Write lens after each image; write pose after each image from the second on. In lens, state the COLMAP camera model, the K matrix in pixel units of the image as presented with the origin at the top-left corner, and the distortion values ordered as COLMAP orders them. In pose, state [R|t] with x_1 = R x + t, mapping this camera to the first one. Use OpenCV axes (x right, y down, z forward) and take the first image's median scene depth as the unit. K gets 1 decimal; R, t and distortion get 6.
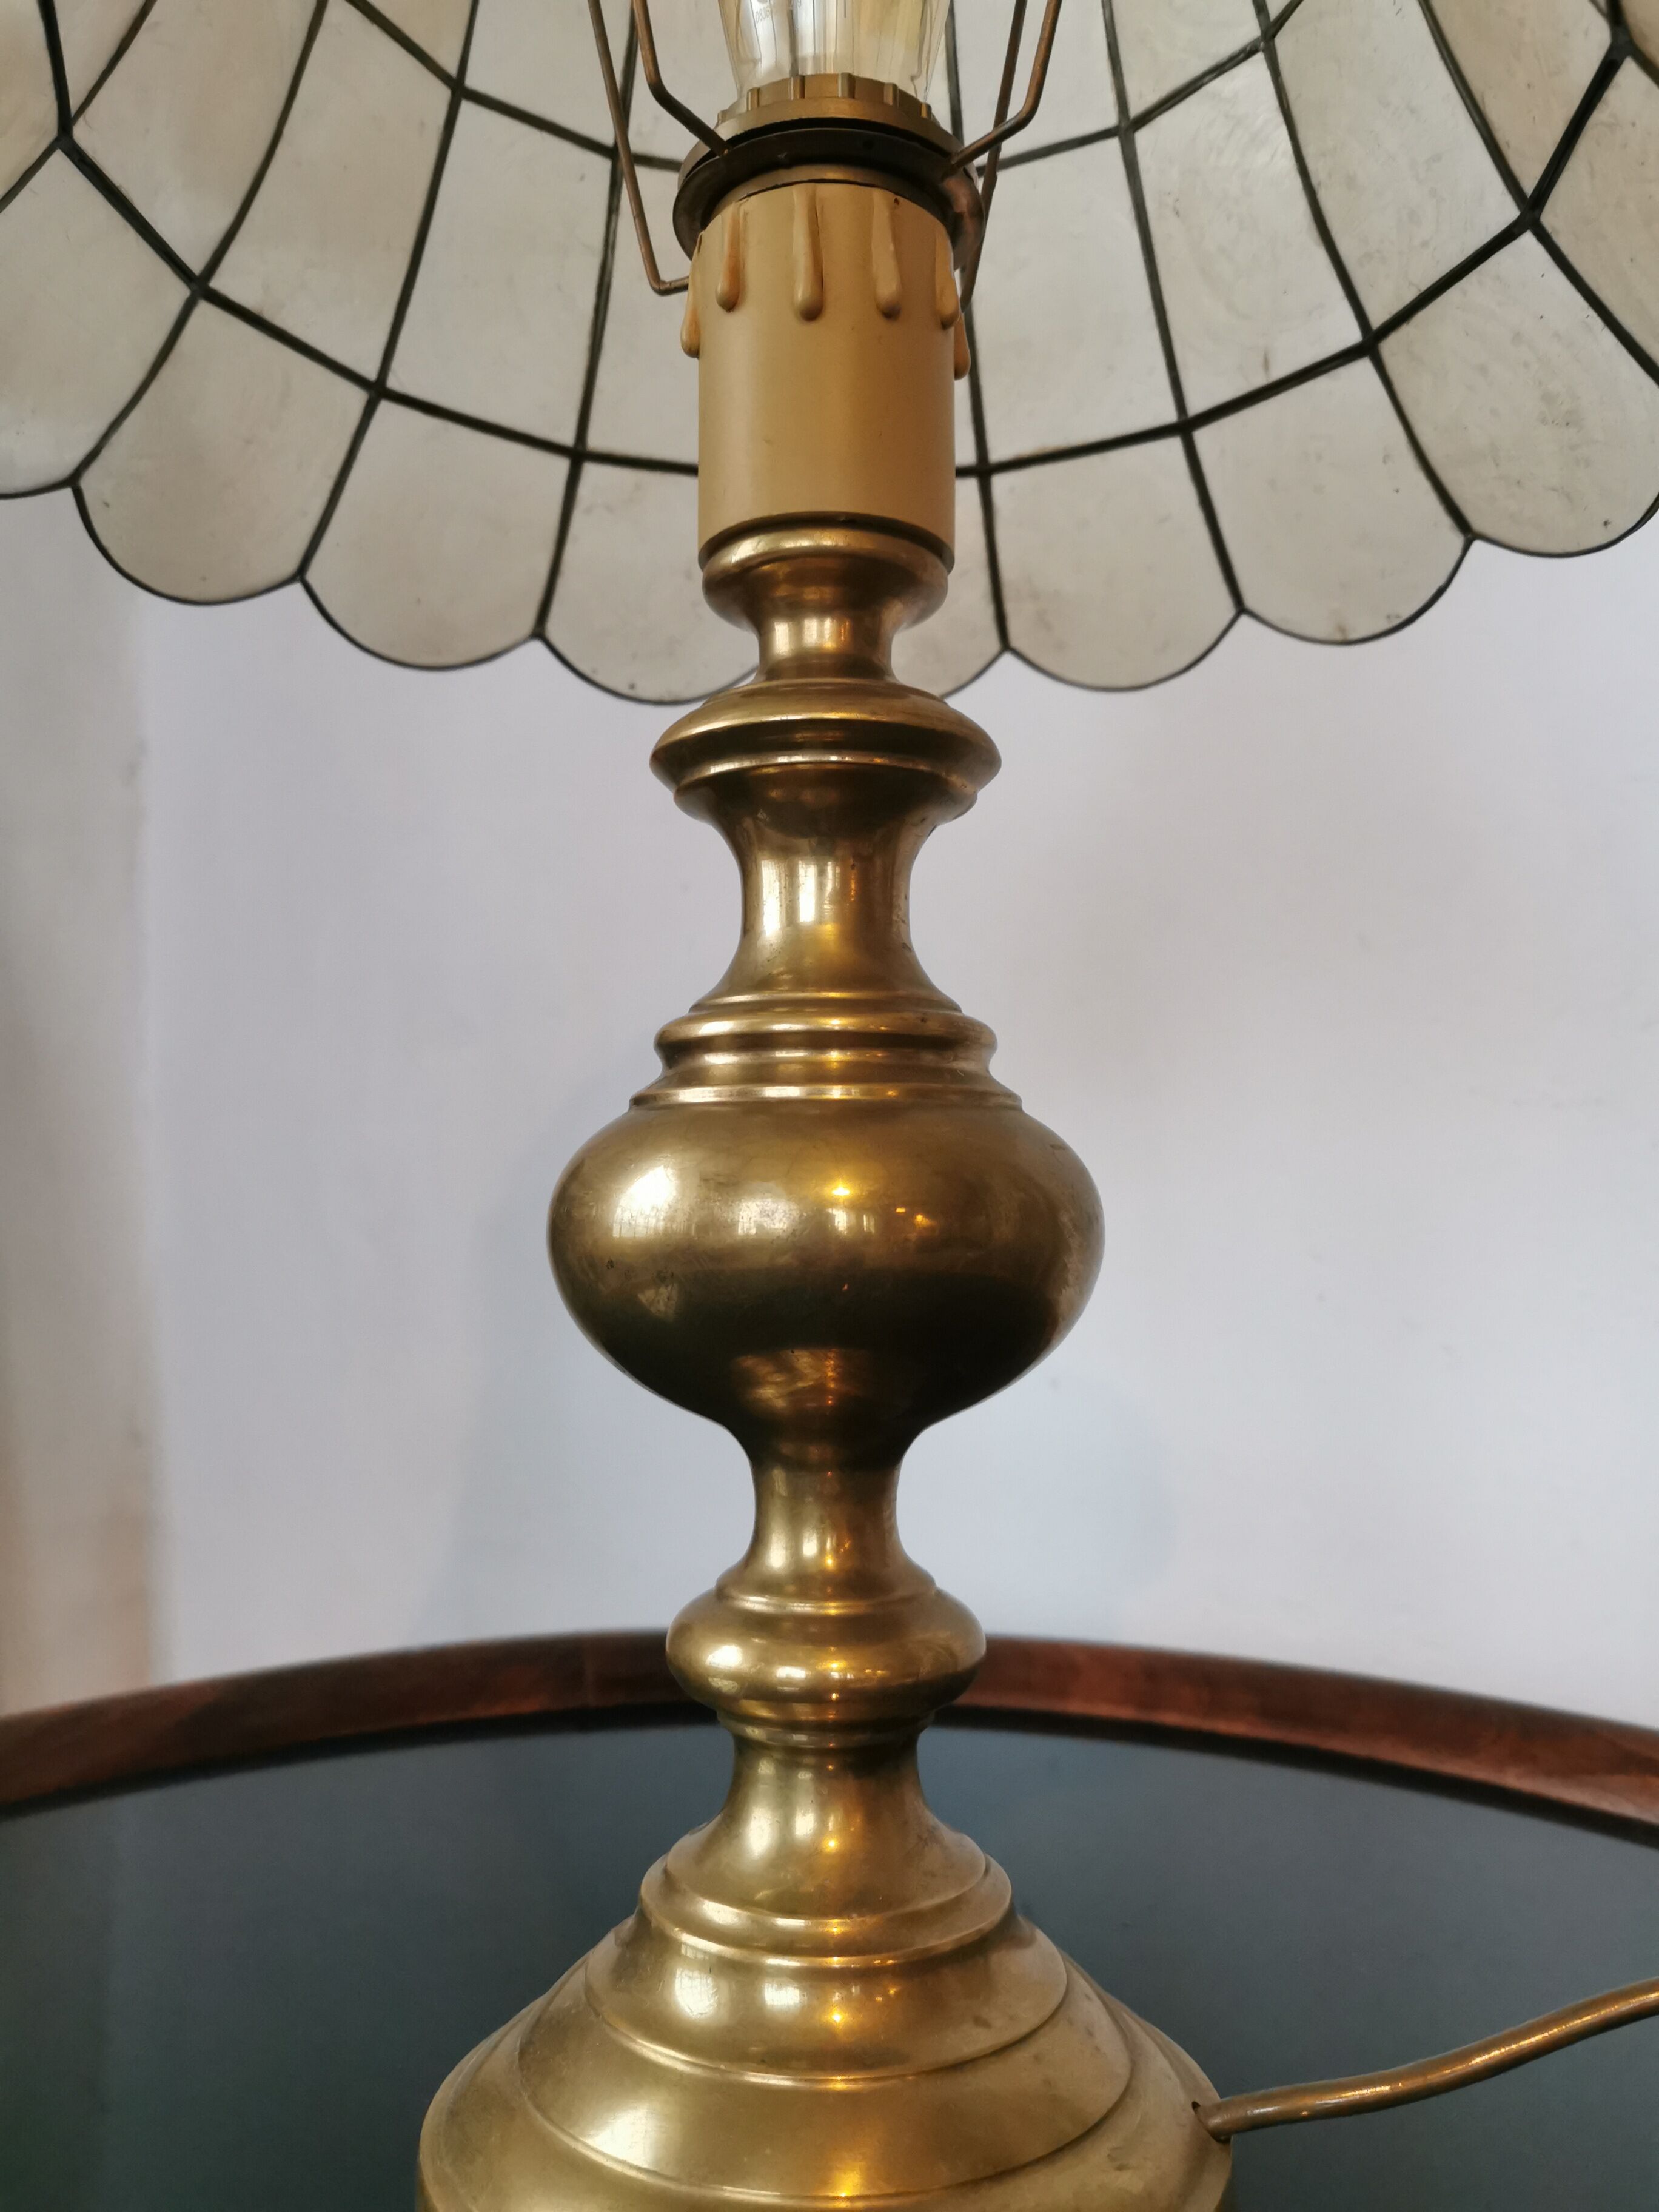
lens RADIAL K [[1765.6, 0, 817.7], [0, 1765.6, 1088.7], [0, 0, 1]] dist [0.036483, -0.057010]
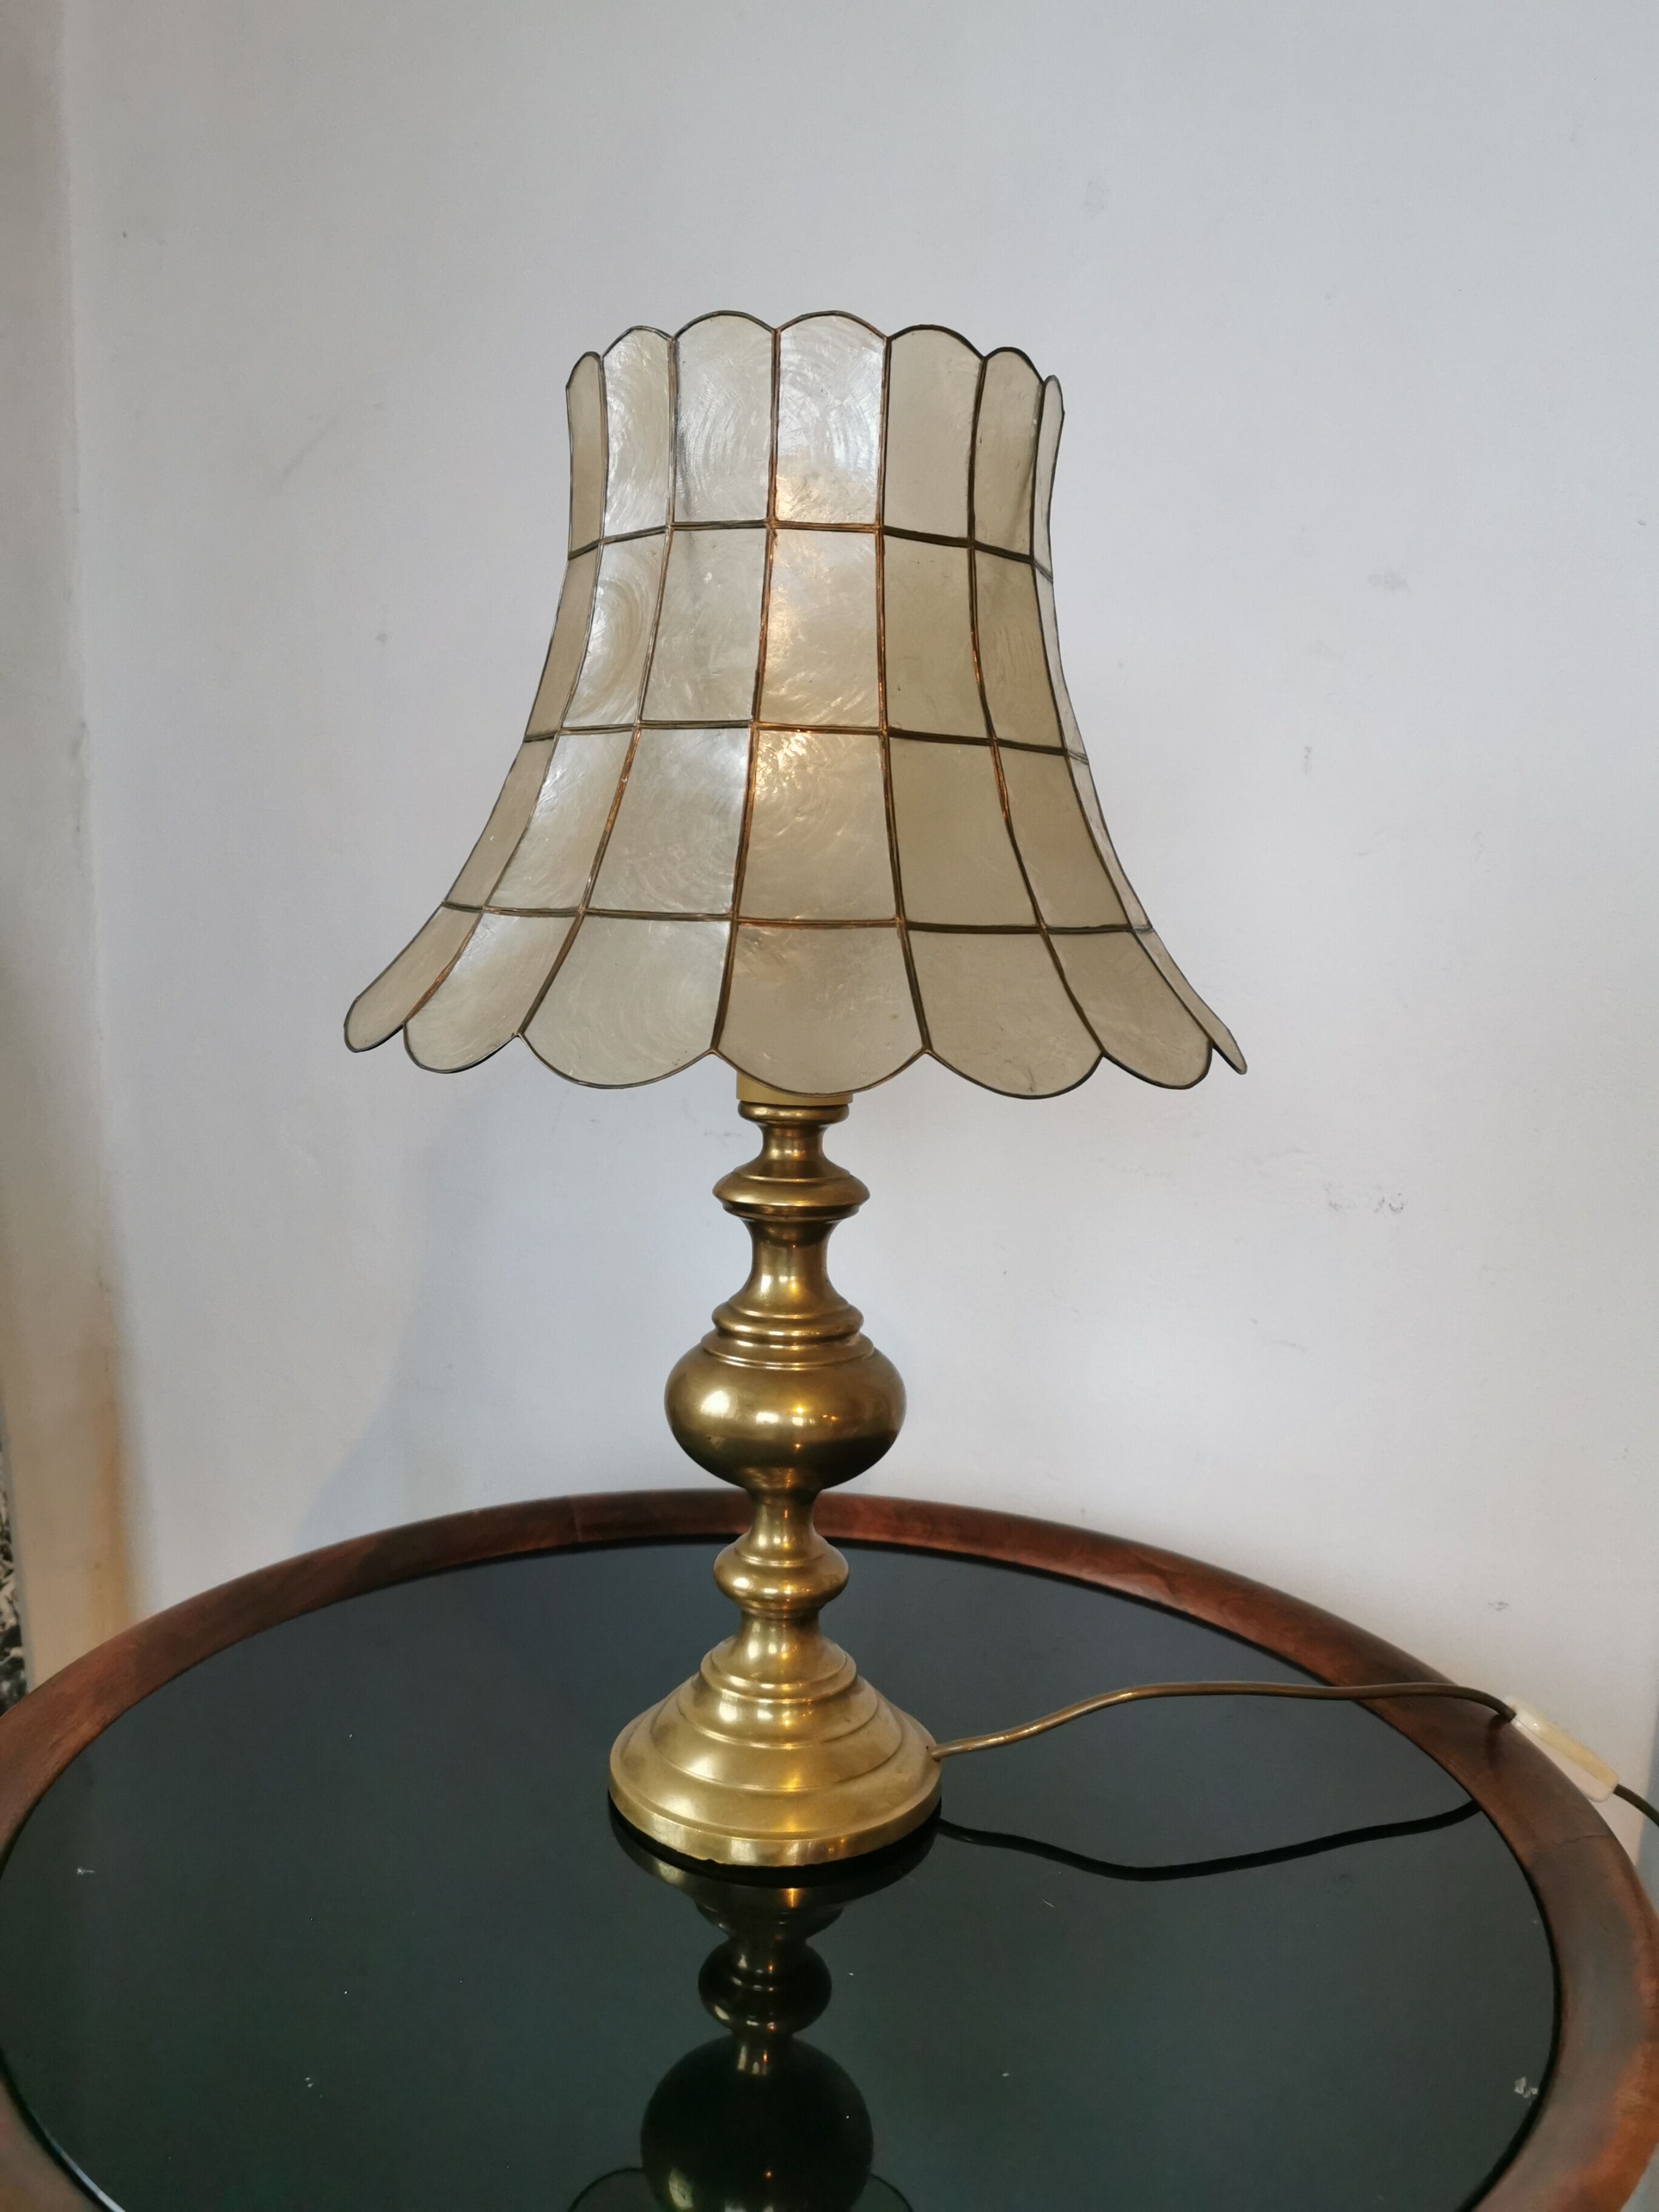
lens RADIAL K [[1765.6, 0, 813.1], [0, 1765.6, 1095.5], [0, 0, 1]] dist [0.036483, -0.057010]
pose [[0.988671, 0.006508, 0.149956, -0.310421], [-0.032695, 0.984408, 0.172836, -0.725944], [-0.146493, -0.175781, 0.973469, -1.194684]]
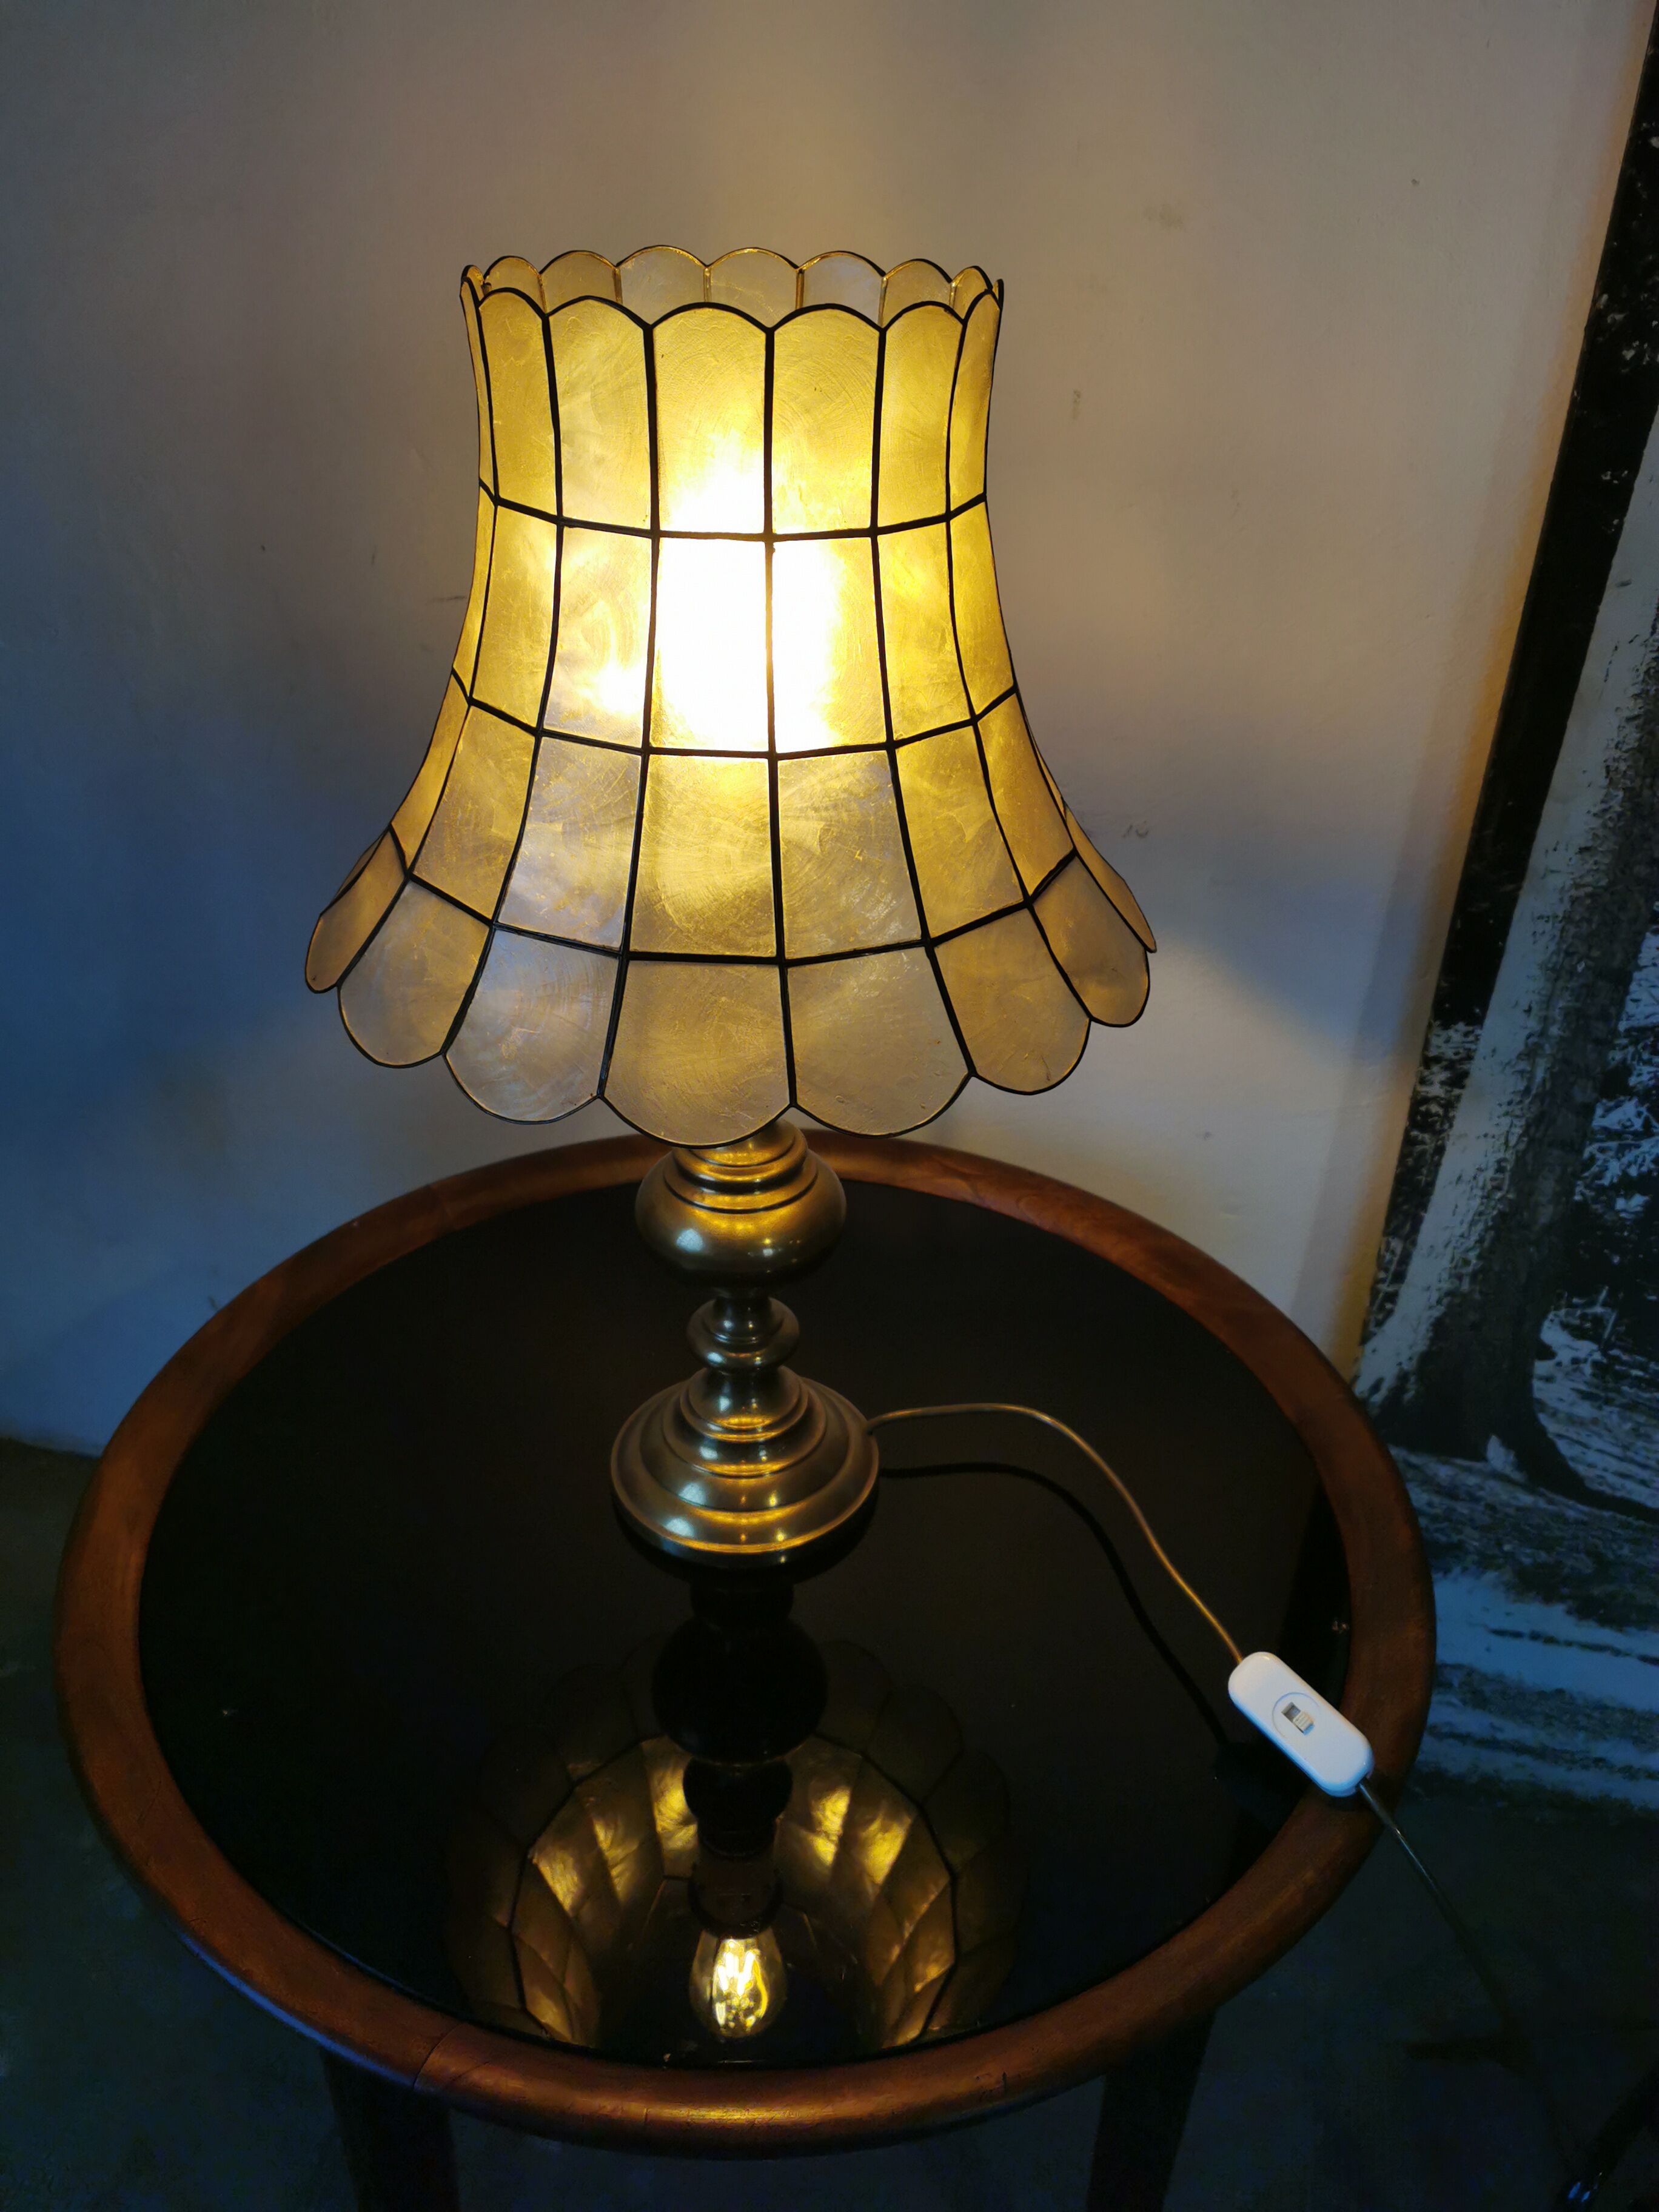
lens RADIAL K [[1765.6, 0, 865.4], [0, 1765.6, 1136.5], [0, 0, 1]] dist [0.036483, -0.057010]
pose [[0.891832, -0.223106, 0.393522, -0.851384], [-0.050357, 0.815548, 0.576494, -1.567359], [-0.449556, -0.533952, 0.716097, -0.913175]]
